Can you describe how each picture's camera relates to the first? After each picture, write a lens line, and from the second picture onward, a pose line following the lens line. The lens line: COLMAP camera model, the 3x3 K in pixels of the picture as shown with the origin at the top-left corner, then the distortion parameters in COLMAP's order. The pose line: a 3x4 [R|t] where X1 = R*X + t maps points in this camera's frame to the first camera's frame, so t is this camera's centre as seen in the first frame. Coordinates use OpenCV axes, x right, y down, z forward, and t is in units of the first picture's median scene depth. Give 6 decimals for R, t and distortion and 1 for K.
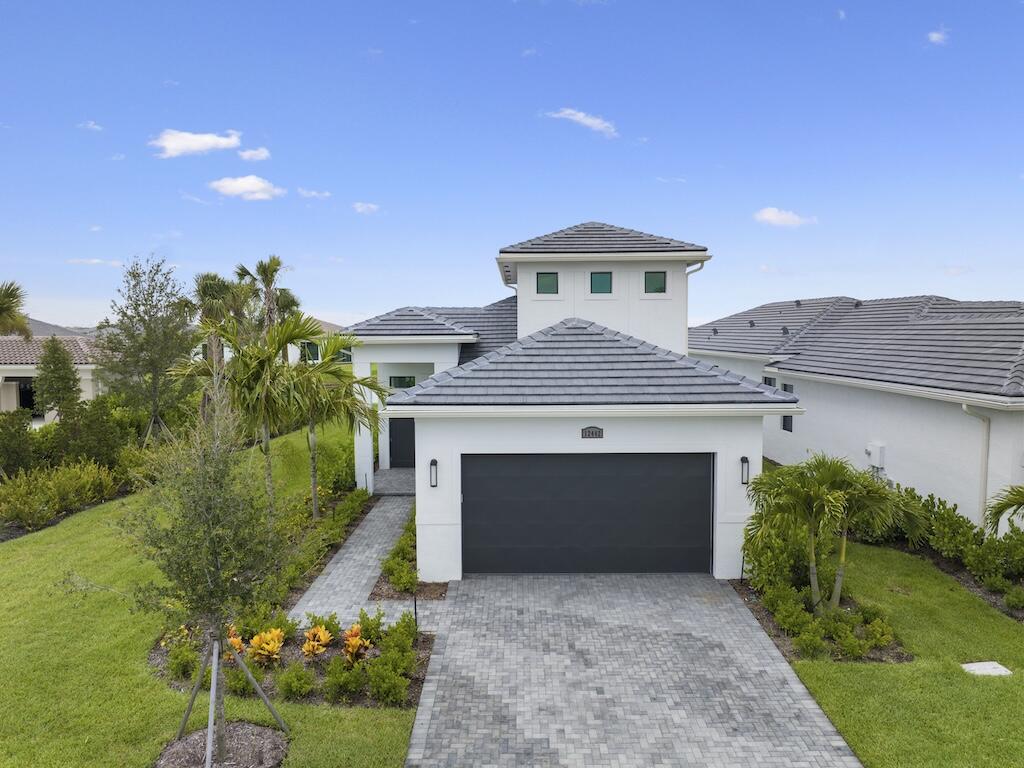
lens RADIAL K [[723.8, 0, 512.0], [0, 723.8, 384.0], [0, 0, 1]] dist [-0.045991, 0.009382]
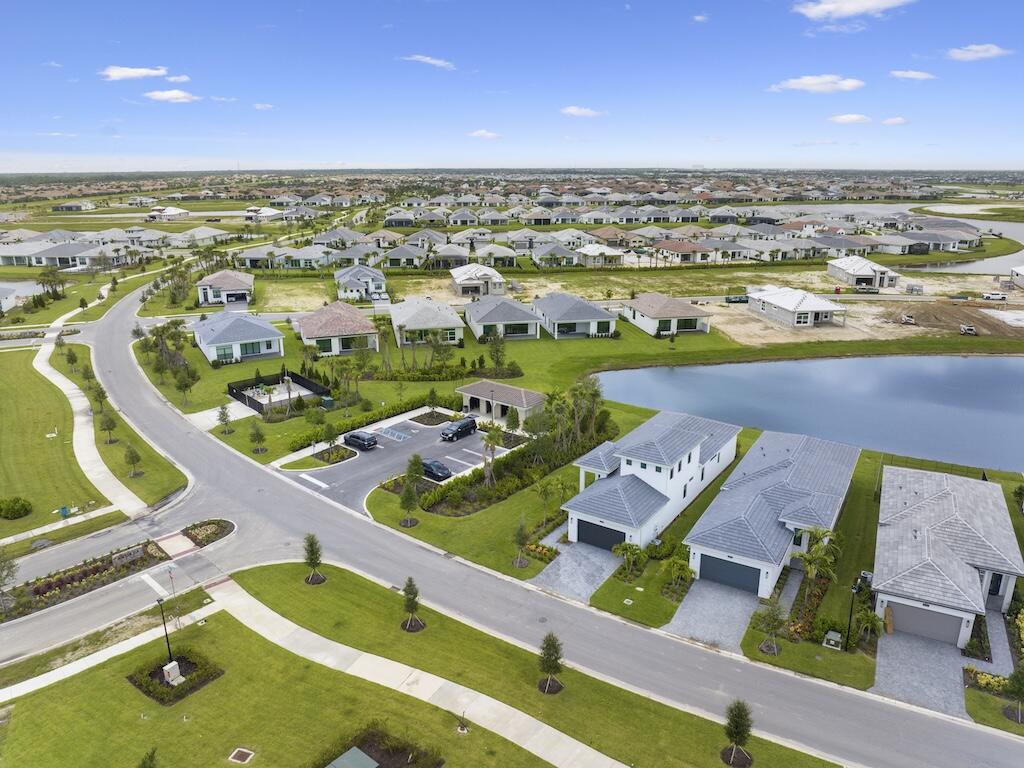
lens RADIAL K [[715.8, 0, 507.5], [0, 715.8, 383.7], [0, 0, 1]] dist [-0.039416, 0.001914]
pose [[0.823988, 0.164648, -0.542158, 2.052335], [-0.039793, 0.971302, 0.234497, -1.938556], [0.565208, -0.171649, 0.806893, -3.051233]]
